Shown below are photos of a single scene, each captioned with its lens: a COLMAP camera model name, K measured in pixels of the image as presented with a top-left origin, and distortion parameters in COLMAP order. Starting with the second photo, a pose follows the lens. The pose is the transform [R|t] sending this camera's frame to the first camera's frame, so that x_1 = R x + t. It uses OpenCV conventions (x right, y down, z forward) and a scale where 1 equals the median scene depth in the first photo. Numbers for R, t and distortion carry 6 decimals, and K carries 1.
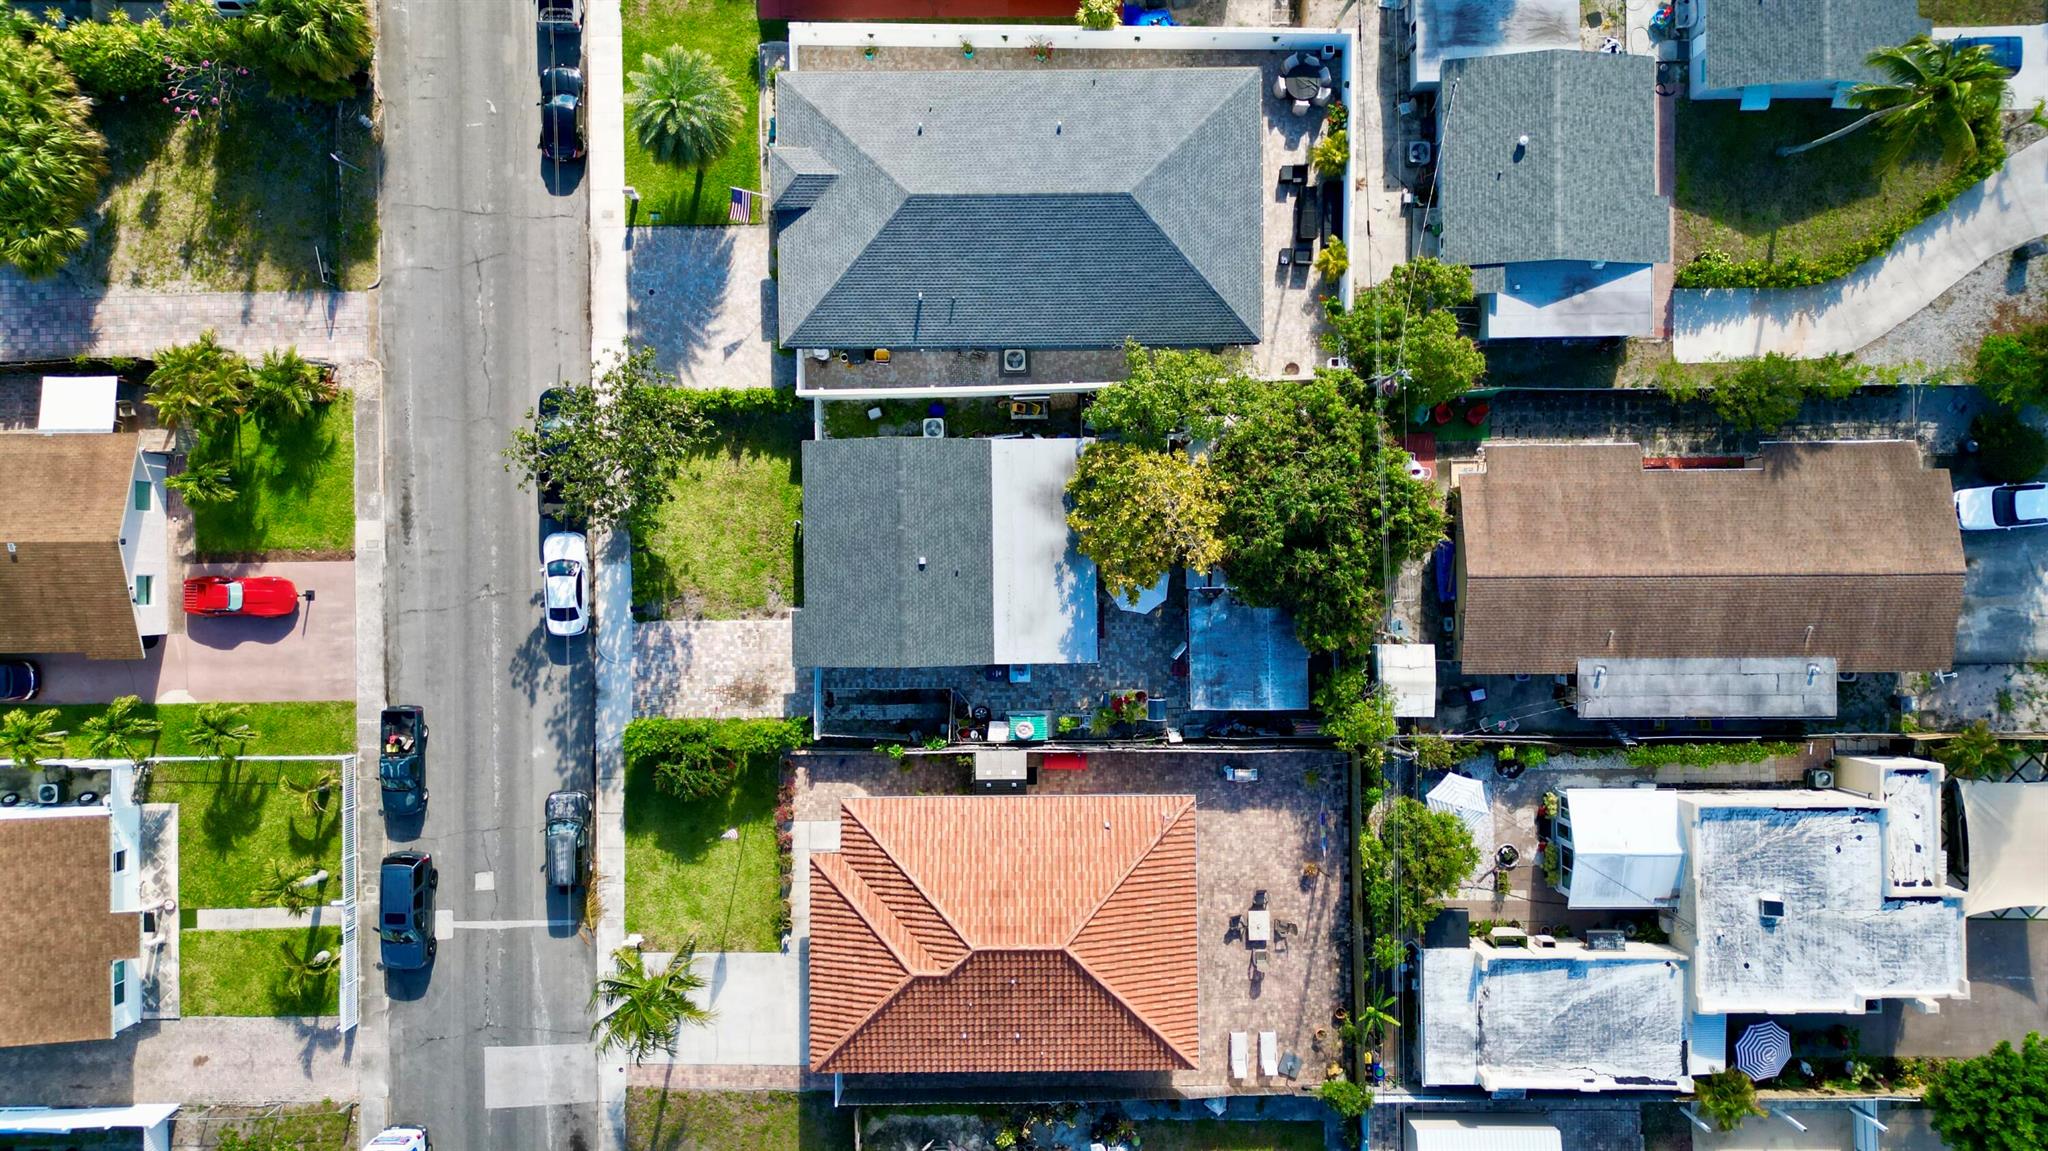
lens RADIAL K [[1426.0, 0, 1031.0], [0, 1426.0, 574.3], [0, 0, 1]] dist [0.067432, -0.065742]
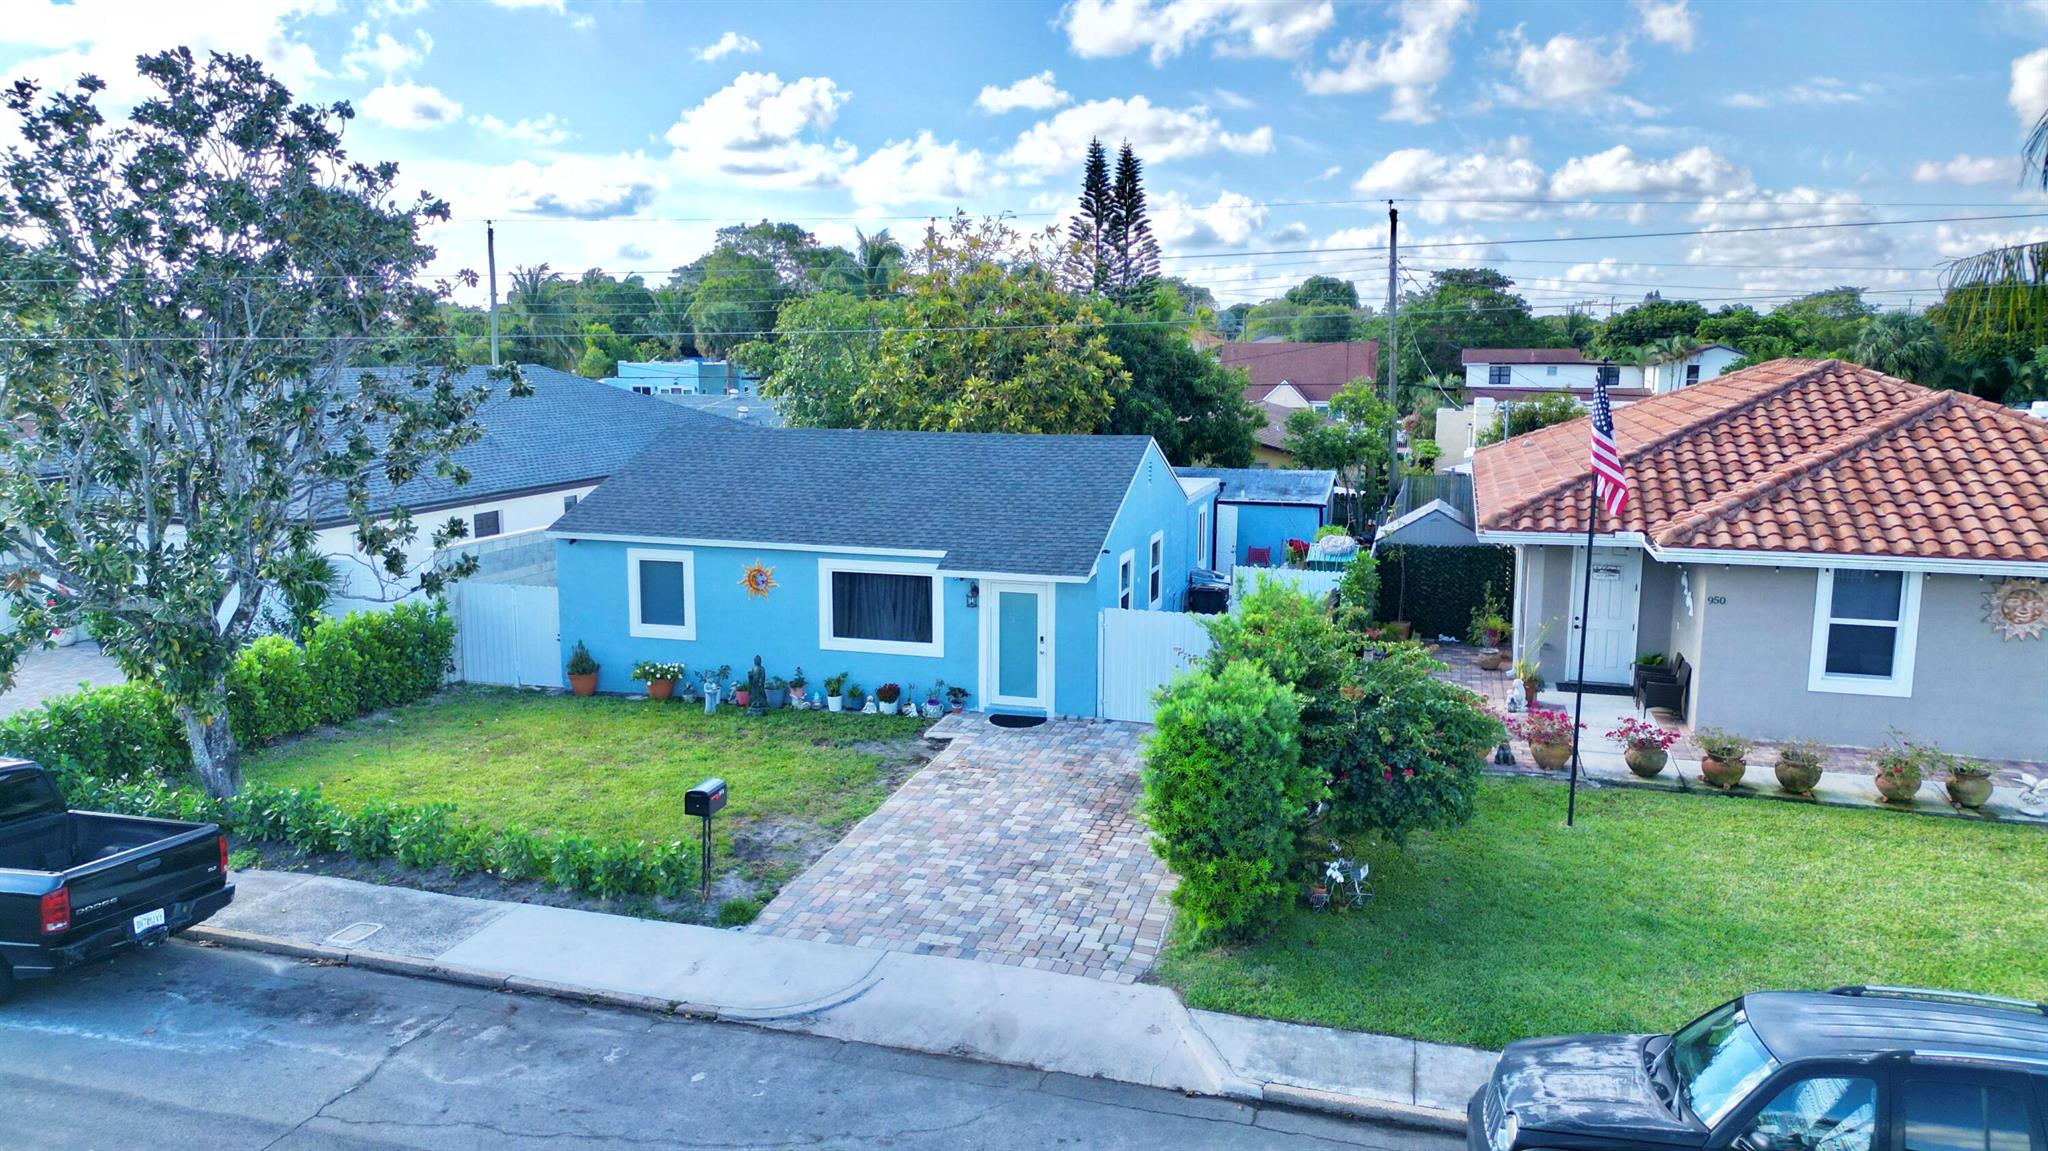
lens RADIAL K [[1426.0, 0, 1025.8], [0, 1426.0, 568.9], [0, 0, 1]] dist [0.067432, -0.065742]
pose [[0.293037, -0.147420, 0.944667, -0.495845], [0.956090, 0.050012, -0.288776, 0.149453], [-0.004673, 0.987809, 0.155602, 0.935791]]
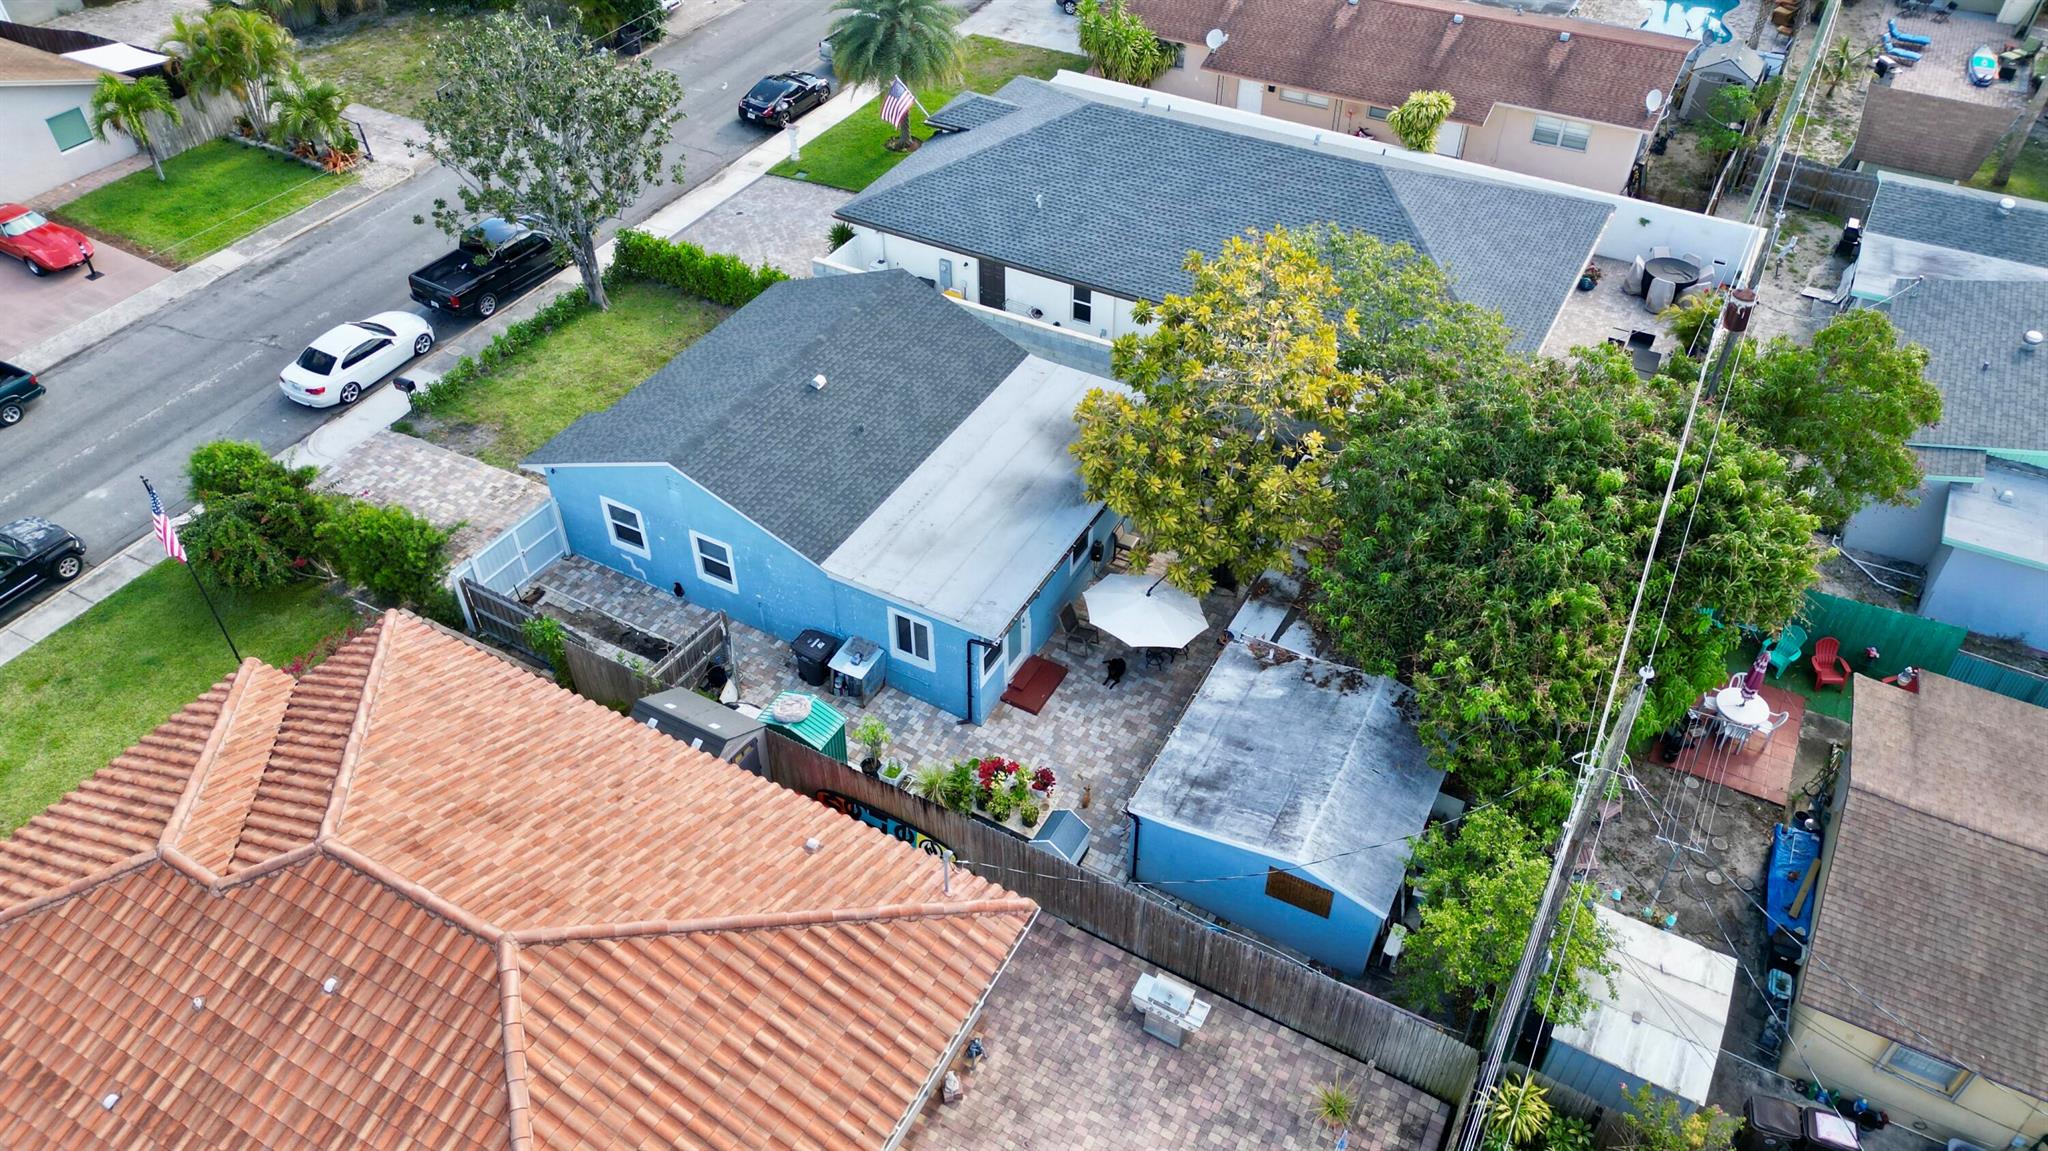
lens RADIAL K [[1426.0, 0, 1030.1], [0, 1426.0, 568.9], [0, 0, 1]] dist [0.067432, -0.065742]
pose [[0.873567, 0.323243, -0.363860, 0.221996], [-0.486696, 0.575924, -0.656840, 0.355946], [-0.002763, 0.750883, 0.660429, 0.654906]]
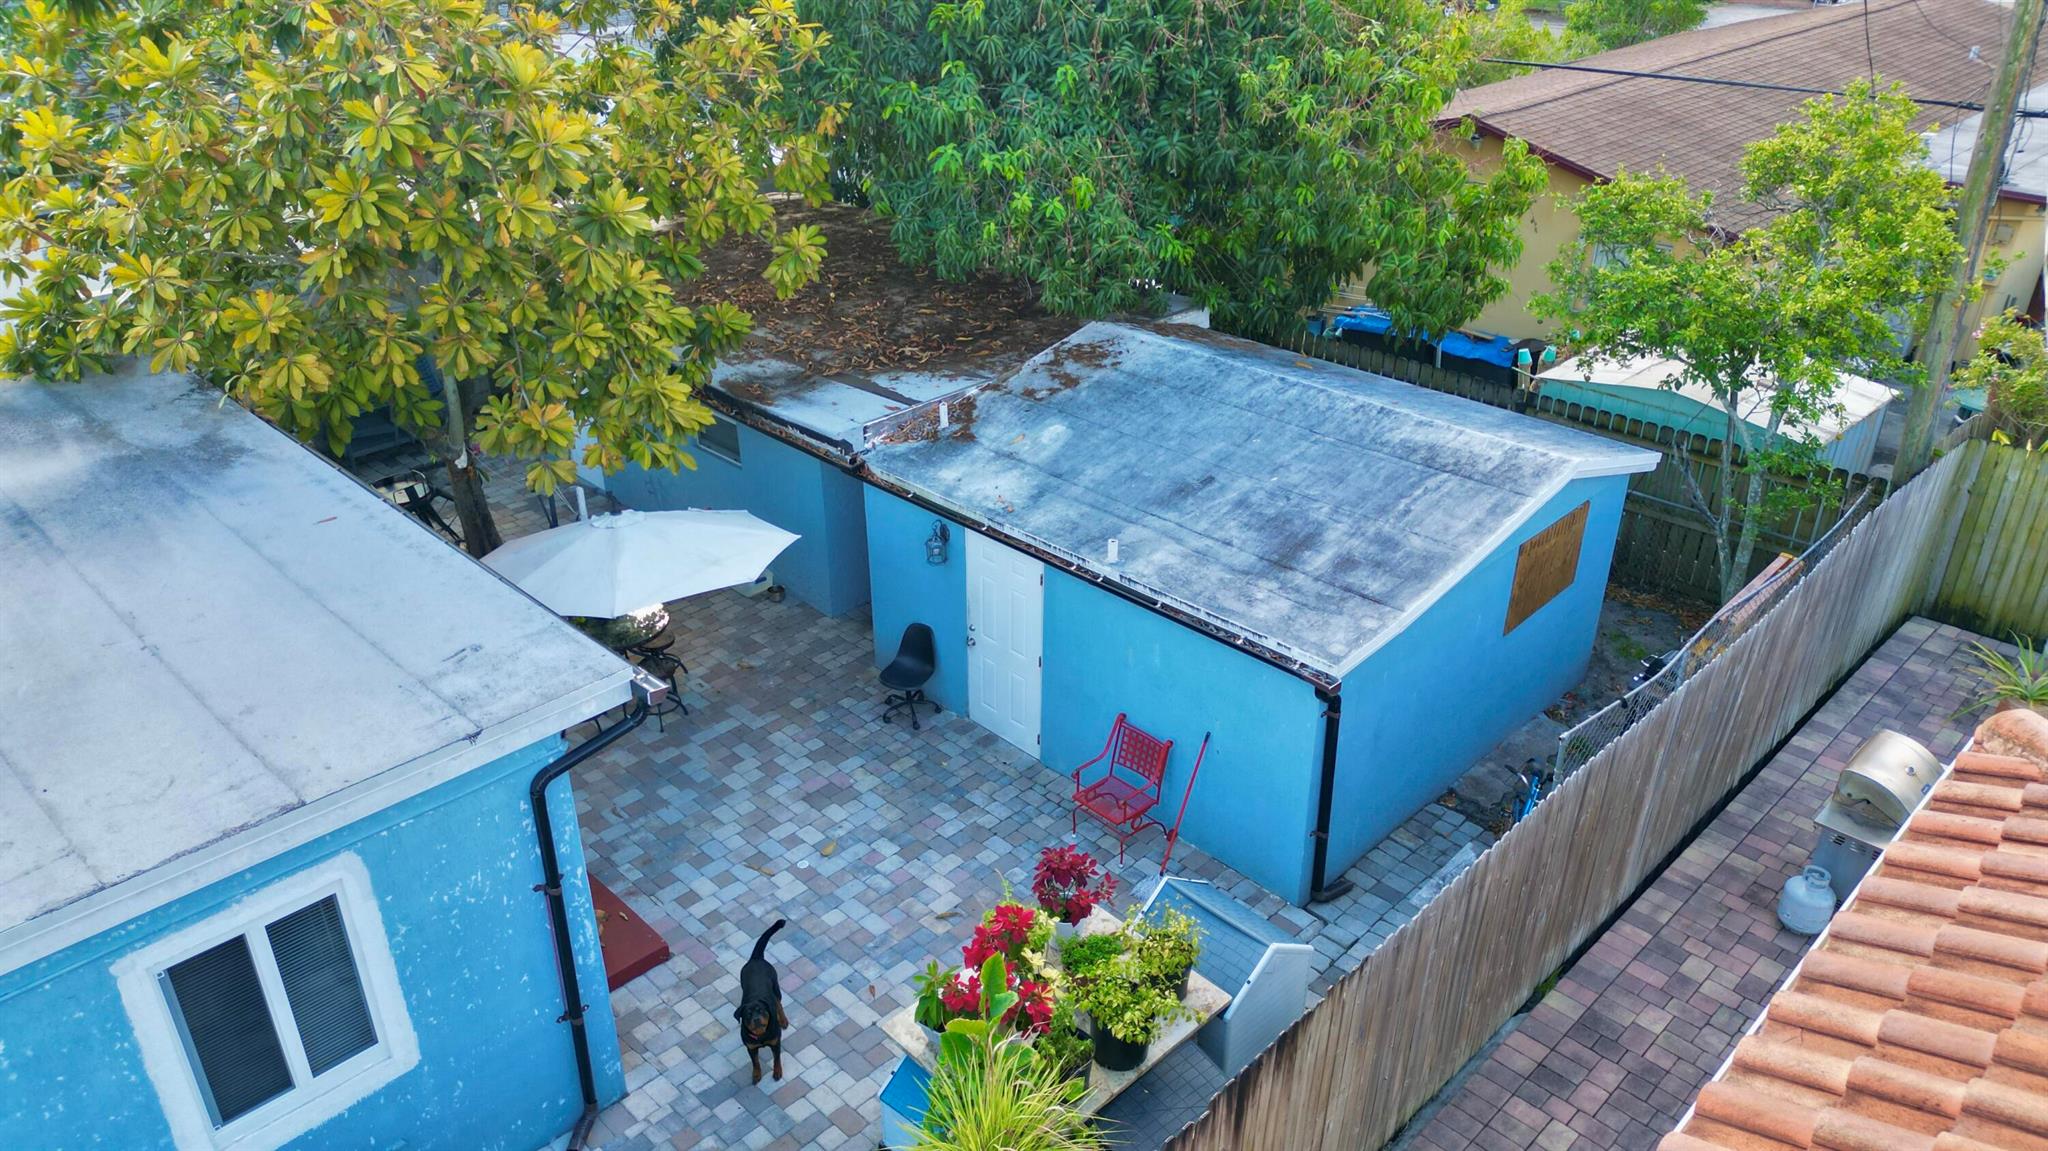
lens RADIAL K [[1426.0, 0, 1030.4], [0, 1426.0, 573.7], [0, 0, 1]] dist [0.067432, -0.065742]
pose [[0.711619, -0.329378, 0.620570, -0.006705], [0.702565, 0.332792, -0.629009, 0.167131], [0.000661, 0.883606, 0.468231, 0.916952]]
